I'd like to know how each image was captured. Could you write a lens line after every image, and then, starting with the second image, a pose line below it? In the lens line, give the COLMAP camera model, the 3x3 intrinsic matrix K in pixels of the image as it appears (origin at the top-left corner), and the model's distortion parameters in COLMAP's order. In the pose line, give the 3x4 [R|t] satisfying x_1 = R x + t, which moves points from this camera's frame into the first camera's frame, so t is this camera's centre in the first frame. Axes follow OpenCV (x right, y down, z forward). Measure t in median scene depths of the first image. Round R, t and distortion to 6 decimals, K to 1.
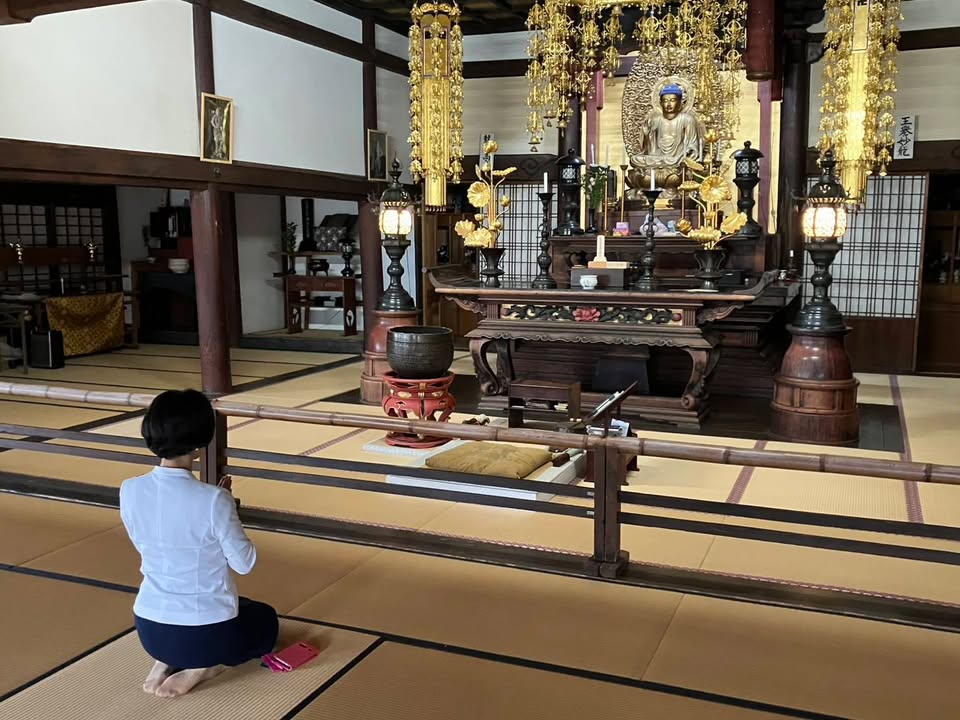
lens RADIAL K [[940.5, 0, 480.0], [0, 940.5, 360.0], [0, 0, 1]] dist [0.126202, -0.329475]
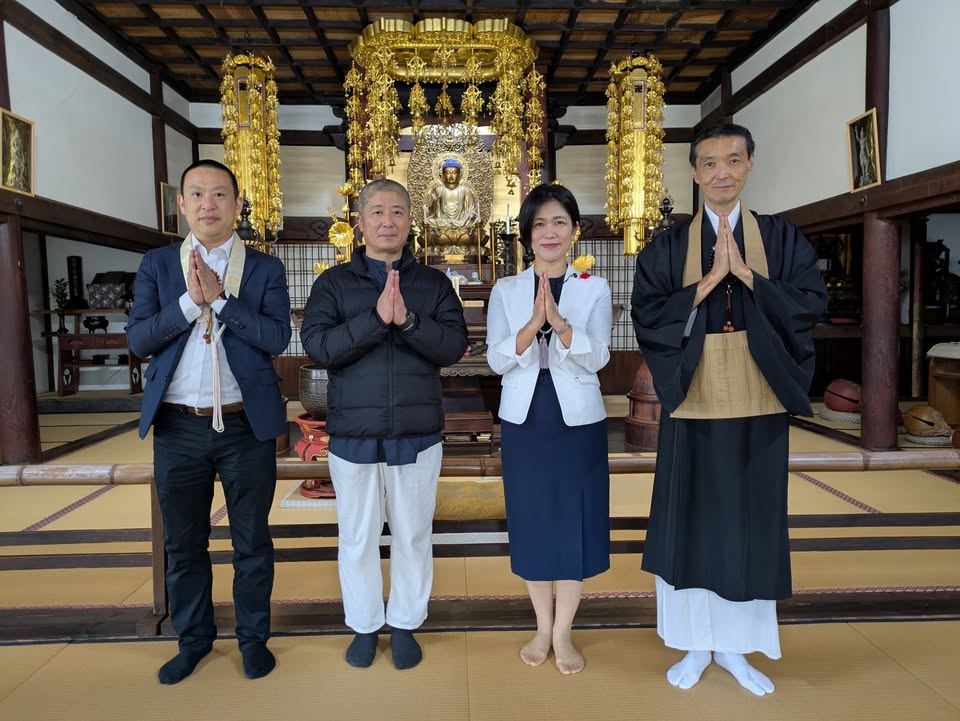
lens RADIAL K [[718.3, 0, 482.5], [0, 718.3, 365.0], [0, 0, 1]] dist [0.042247, -0.007723]
pose [[0.909404, -0.045421, 0.413426, -0.140425], [0.070745, 0.996427, -0.046144, 0.005339], [-0.409853, 0.071211, 0.909368, 0.194820]]
